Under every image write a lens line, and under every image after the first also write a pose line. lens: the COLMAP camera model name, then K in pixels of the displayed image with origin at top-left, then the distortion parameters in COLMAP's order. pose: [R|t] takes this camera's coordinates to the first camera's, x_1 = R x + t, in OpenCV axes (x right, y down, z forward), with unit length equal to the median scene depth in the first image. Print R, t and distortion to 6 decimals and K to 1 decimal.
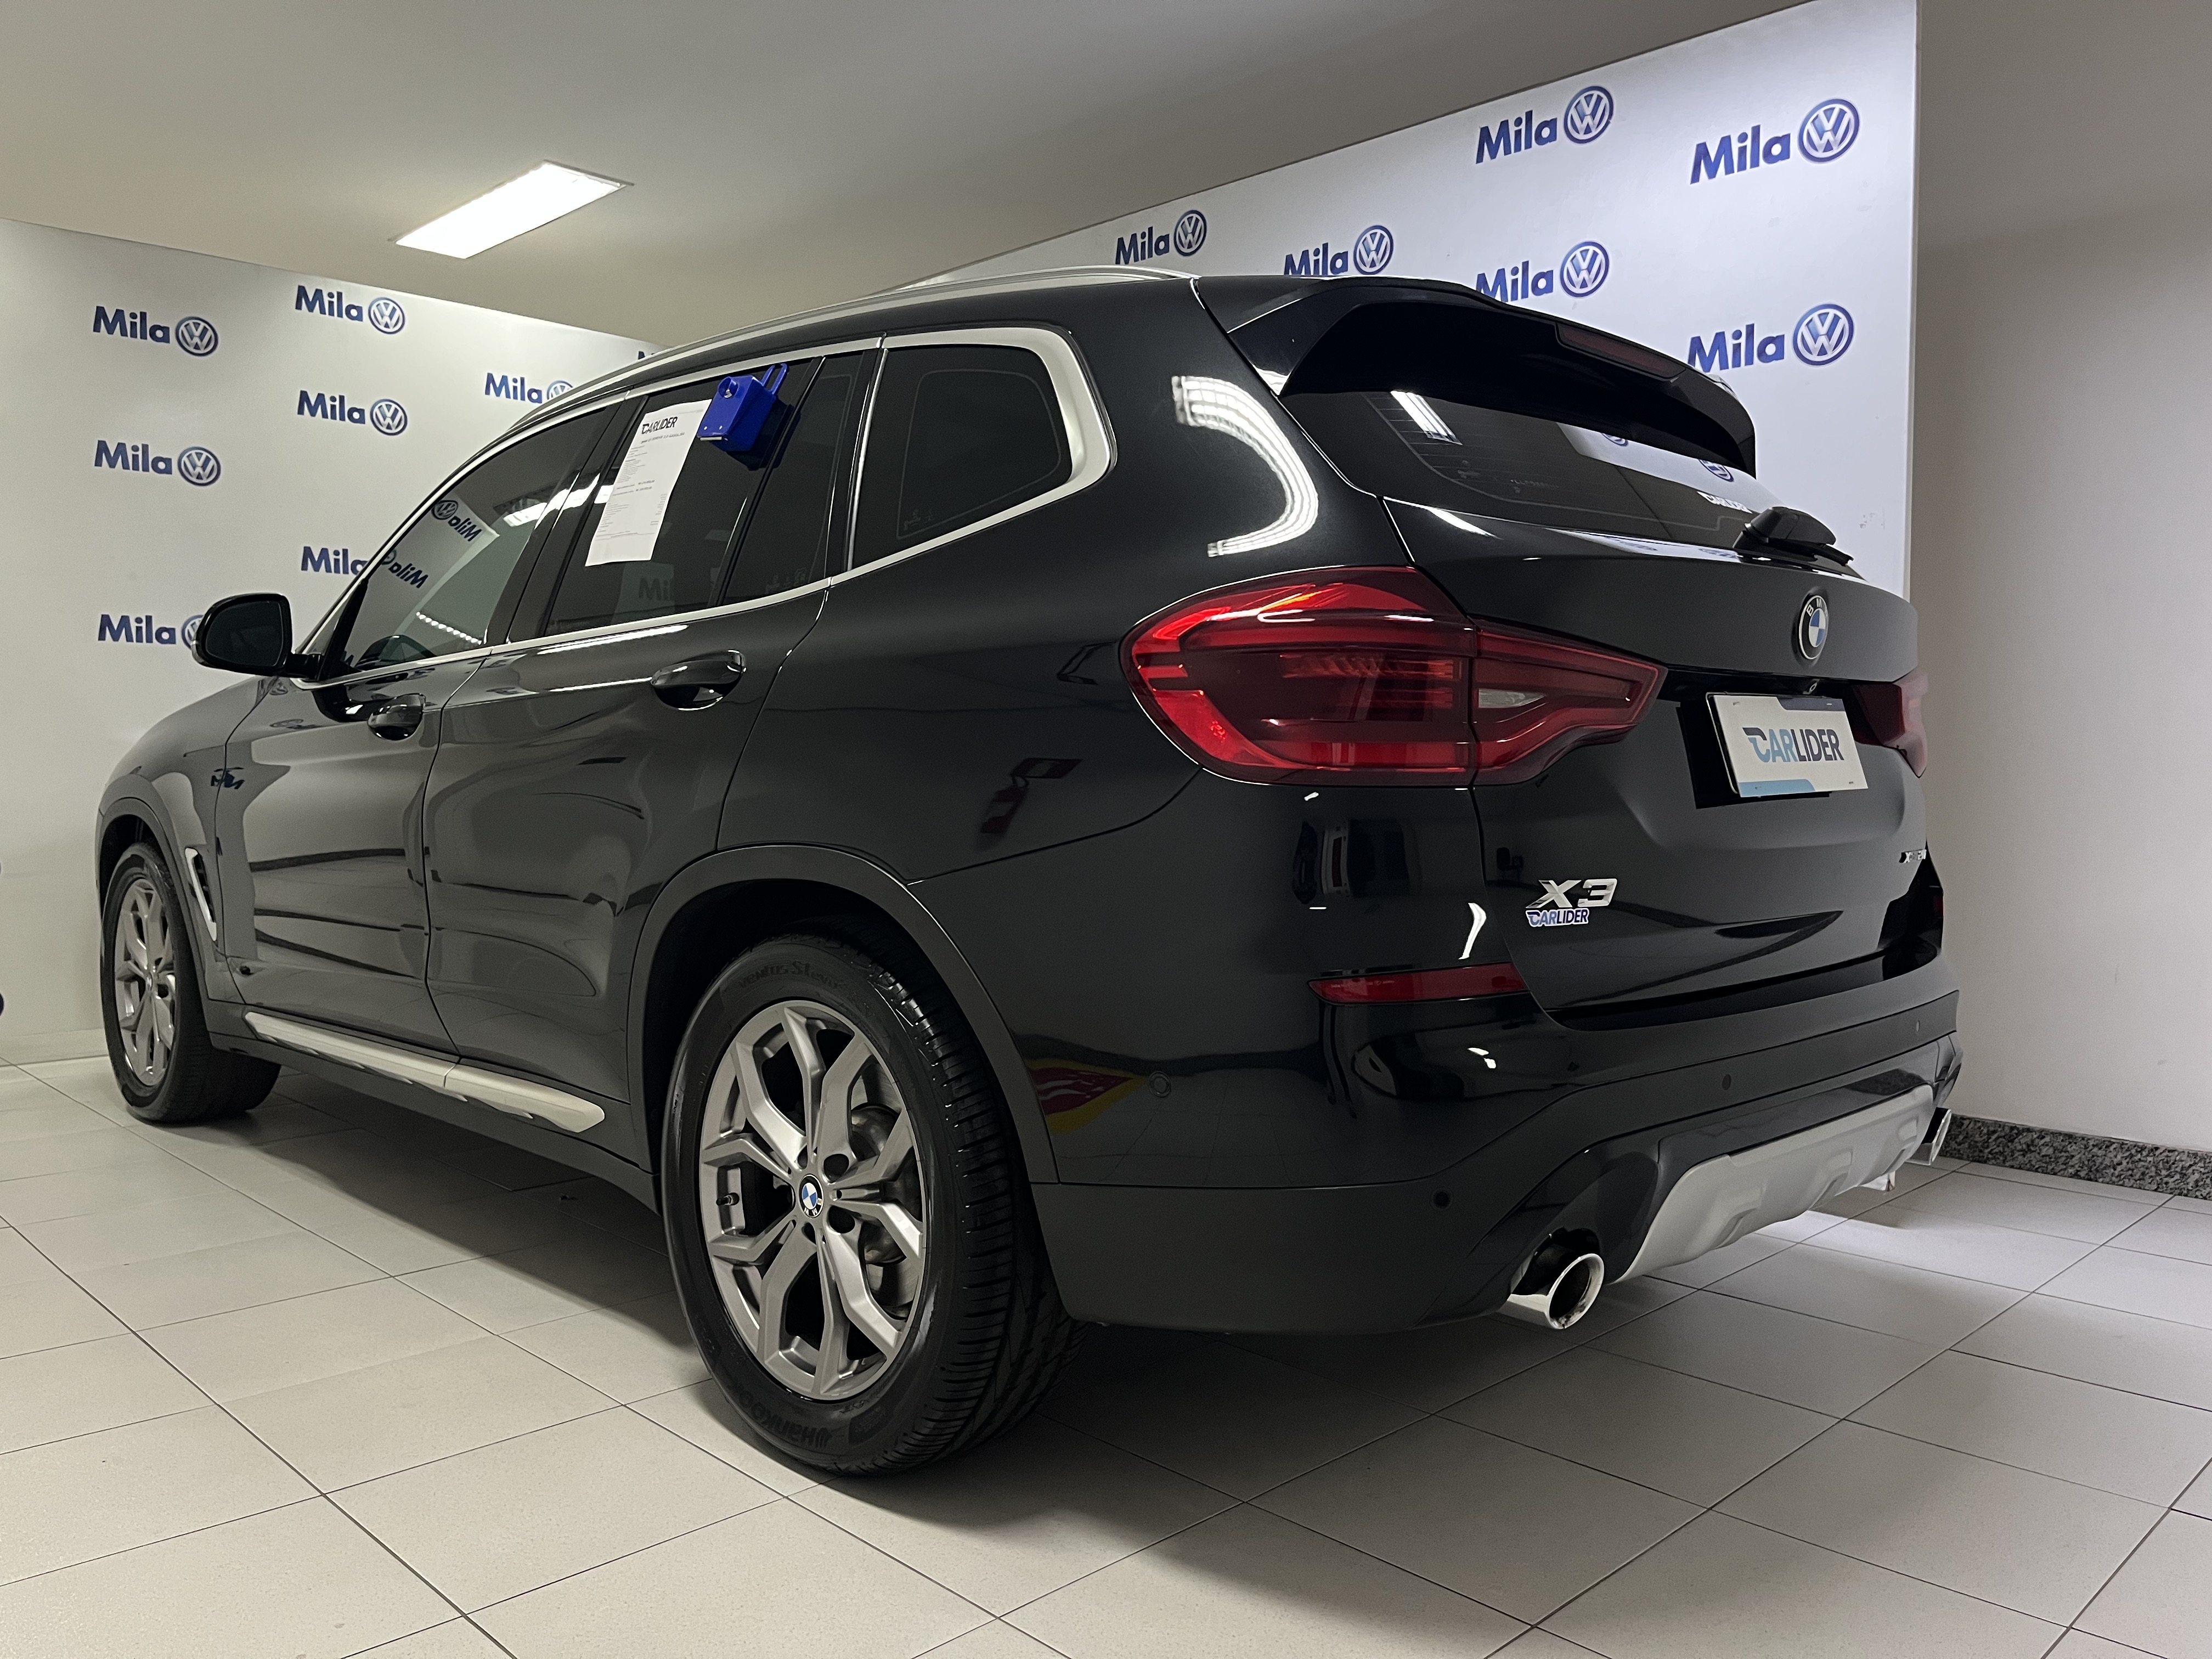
lens RADIAL K [[1659.2, 0, 1106.0], [0, 1659.2, 829.5], [0, 0, 1]] dist [0.071195, -0.086576]
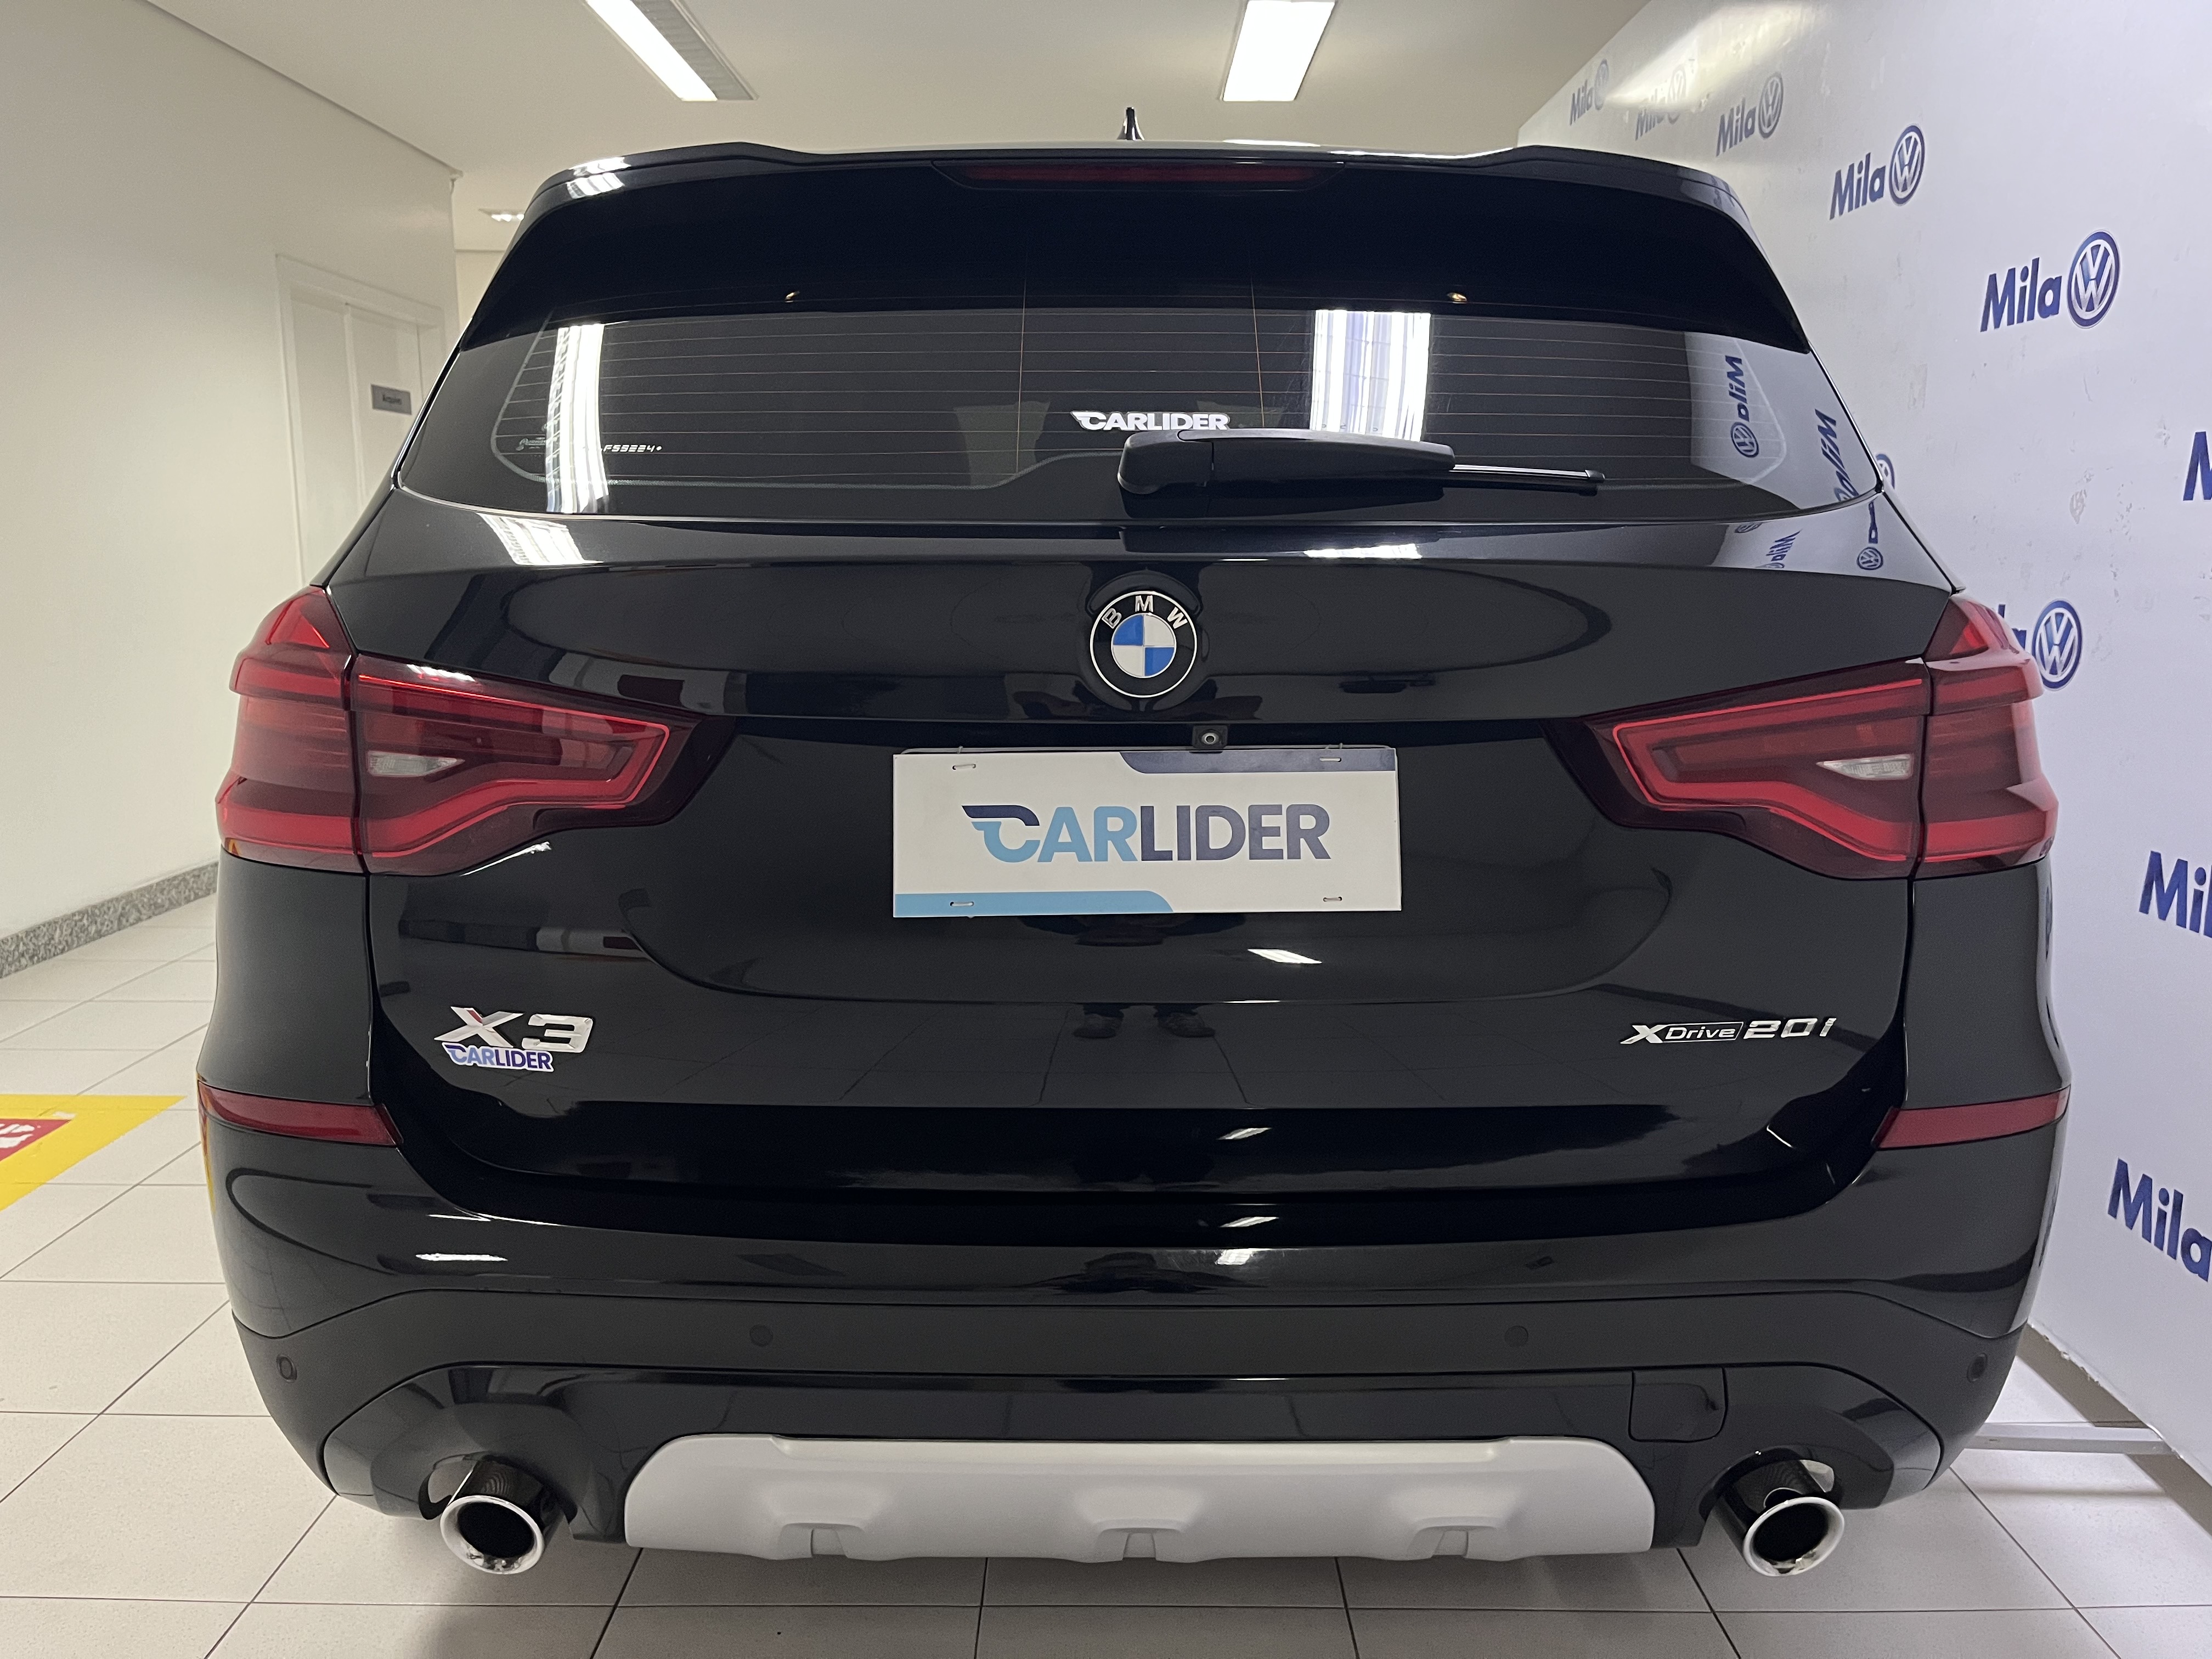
lens RADIAL K [[1659.2, 0, 1106.0], [0, 1659.2, 829.5], [0, 0, 1]] dist [0.071195, -0.086576]
pose [[0.710573, 0.116102, -0.693979, 0.959248], [-0.028681, 0.990252, 0.136301, -0.156249], [0.703039, -0.076948, 0.706976, 0.659370]]
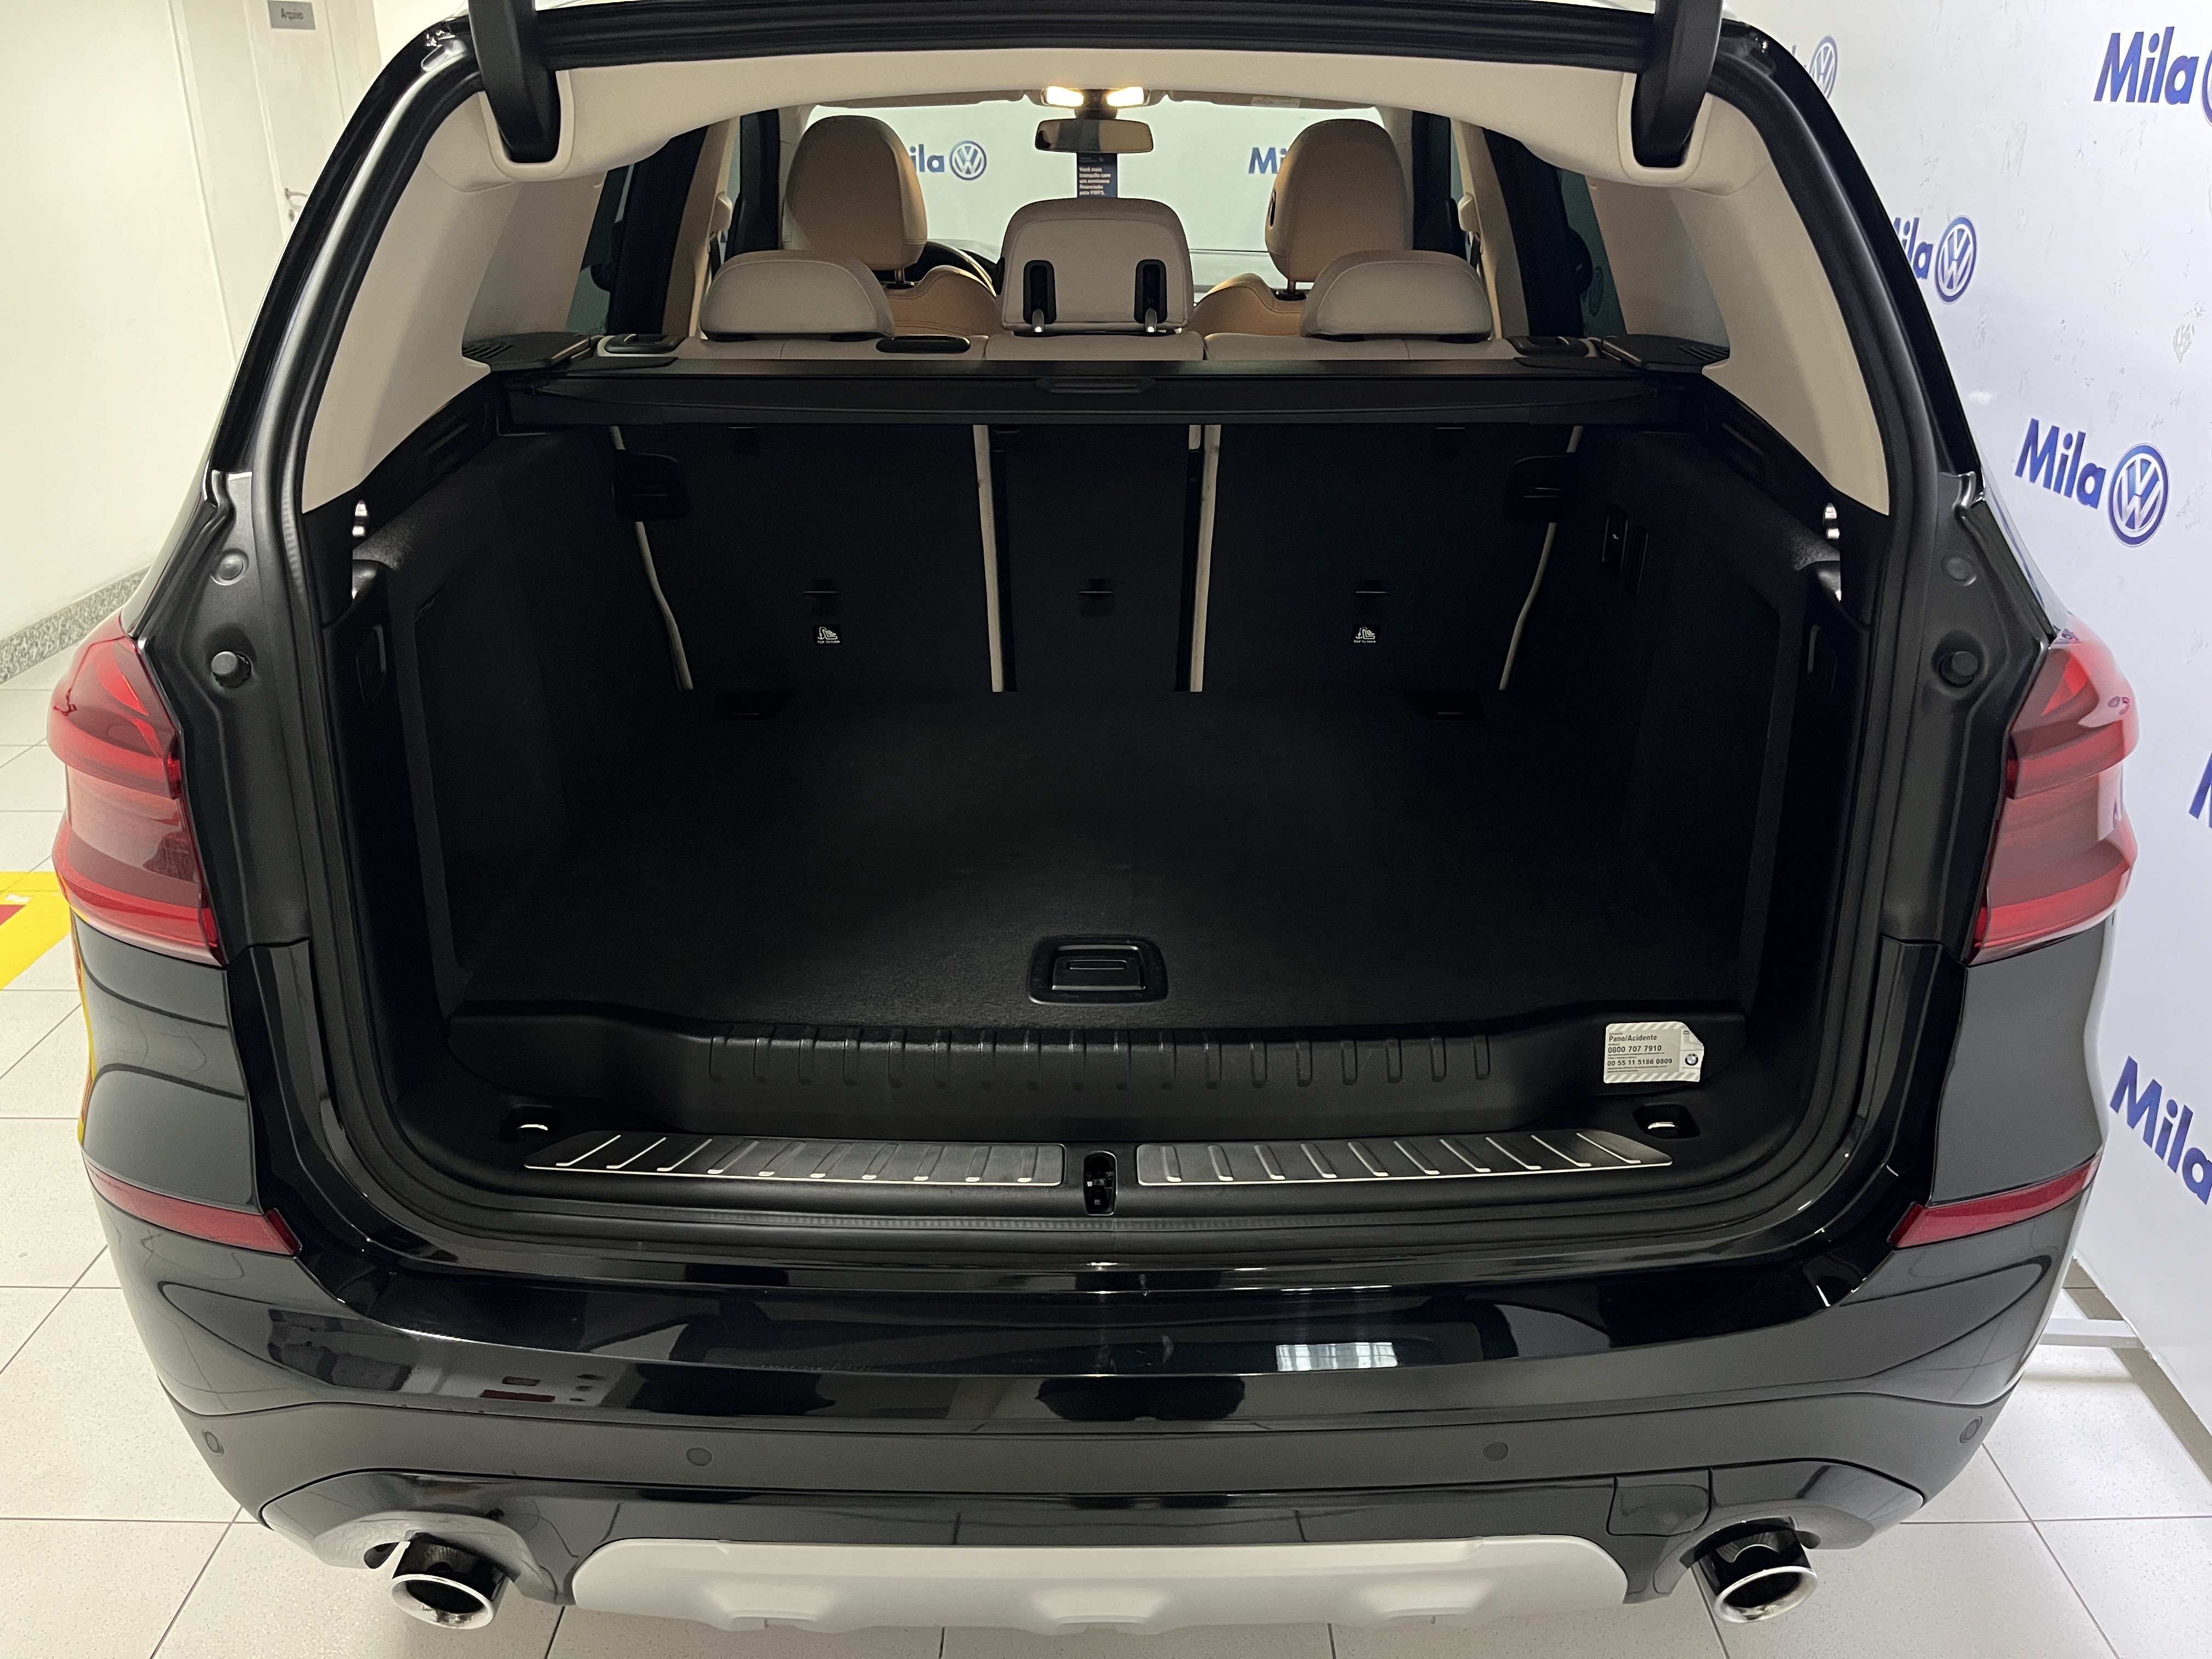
lens RADIAL K [[1704.7, 0, 1106.0], [0, 1704.7, 829.5], [0, 0, 1]] dist [-0.010138, -0.011996]
pose [[0.713003, 0.270946, -0.646695, 0.875818], [-0.025987, 0.931899, 0.361786, -0.327341], [0.700679, -0.241149, 0.671488, 0.761505]]
